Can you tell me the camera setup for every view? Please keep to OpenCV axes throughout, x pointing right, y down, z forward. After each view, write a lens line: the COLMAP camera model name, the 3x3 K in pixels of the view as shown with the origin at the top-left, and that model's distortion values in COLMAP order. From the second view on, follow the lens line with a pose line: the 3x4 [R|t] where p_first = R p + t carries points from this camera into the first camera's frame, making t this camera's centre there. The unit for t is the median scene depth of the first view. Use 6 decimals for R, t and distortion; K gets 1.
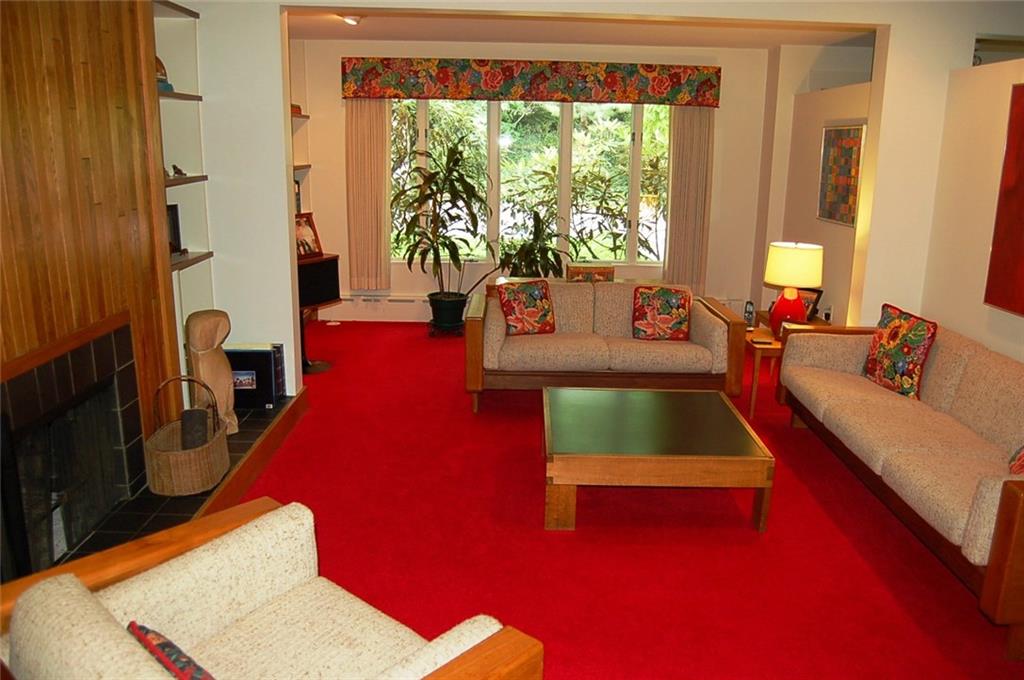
lens RADIAL K [[798.2, 0, 512.0], [0, 798.2, 340.0], [0, 0, 1]] dist [-0.063638, -0.004893]
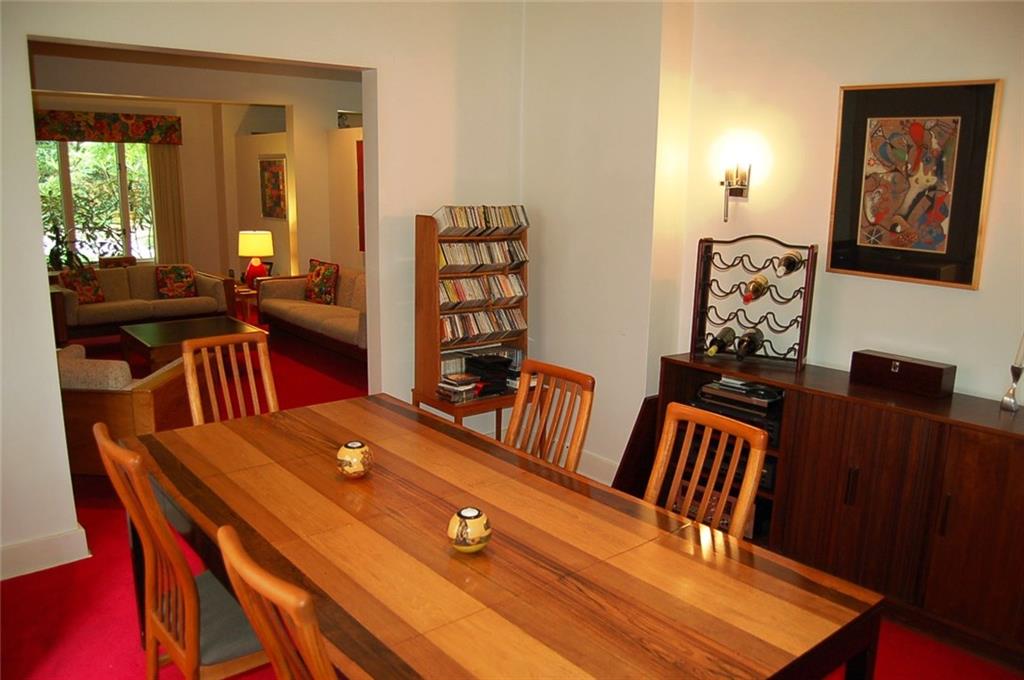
lens RADIAL K [[798.2, 0, 512.0], [0, 798.2, 340.0], [0, 0, 1]] dist [-0.063638, -0.004893]
pose [[0.766470, -0.134682, 0.628001, -0.270828], [0.149339, 0.988340, 0.029695, 0.121606], [-0.624678, 0.071025, 0.777646, -0.548598]]
